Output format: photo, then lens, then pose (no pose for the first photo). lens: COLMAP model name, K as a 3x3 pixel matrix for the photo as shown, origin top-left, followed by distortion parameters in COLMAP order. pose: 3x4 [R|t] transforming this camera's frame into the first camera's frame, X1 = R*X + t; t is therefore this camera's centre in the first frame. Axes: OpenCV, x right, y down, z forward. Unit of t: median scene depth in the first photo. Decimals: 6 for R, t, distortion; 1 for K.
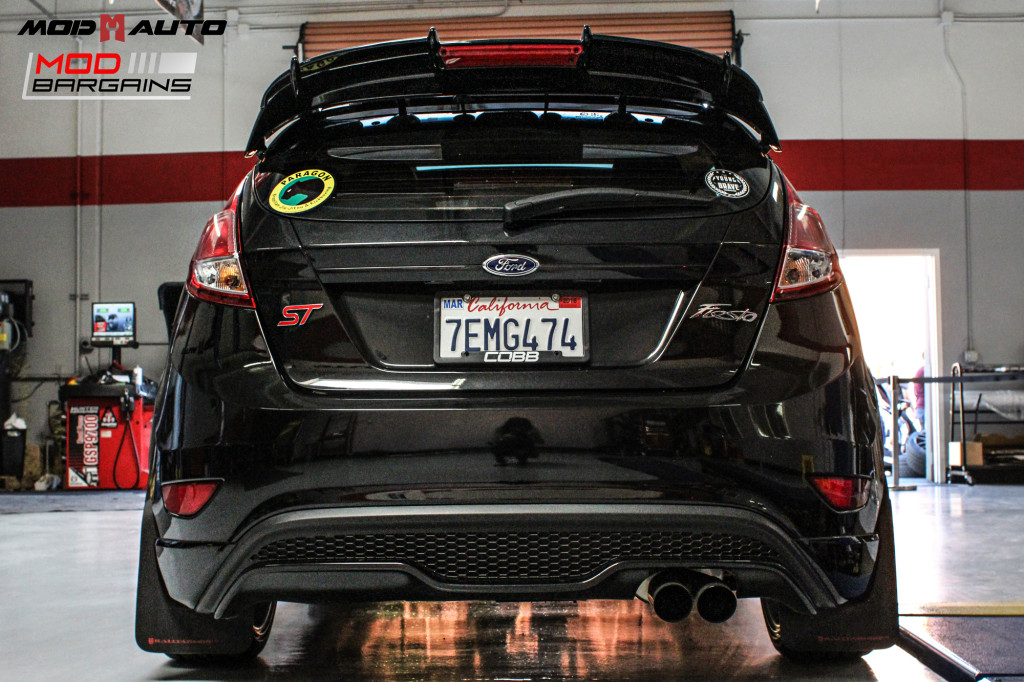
lens RADIAL K [[1316.0, 0, 513.8], [0, 1316.0, 343.4], [0, 0, 1]] dist [-0.030438, 0.000000]
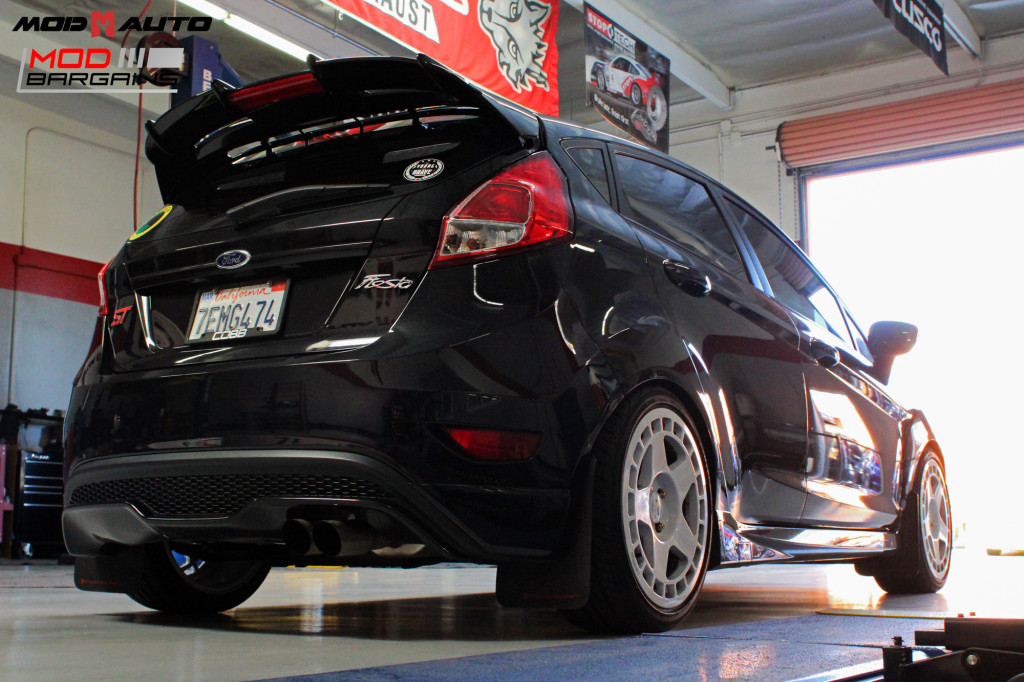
lens RADIAL K [[1316.0, 0, 513.6], [0, 1316.0, 341.5], [0, 0, 1]] dist [-0.030438, 0.000000]
pose [[0.845372, -0.072474, -0.529239, 0.839071], [0.017906, 0.994041, -0.107523, 0.147776], [0.533878, 0.081420, 0.841633, 0.132161]]
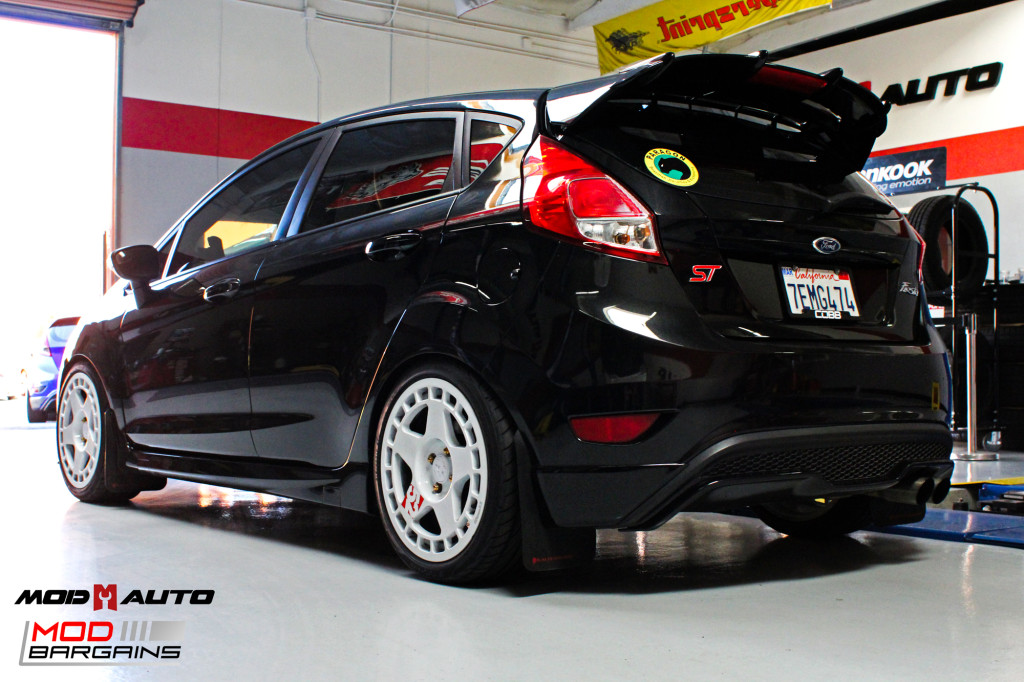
lens RADIAL K [[1316.0, 0, 512.1], [0, 1316.0, 340.9], [0, 0, 1]] dist [-0.030438, 0.000000]
pose [[0.769311, 0.023907, 0.638427, -1.076373], [-0.038871, 0.999200, 0.009422, 0.036157], [-0.637691, -0.032065, 0.769625, 0.183700]]
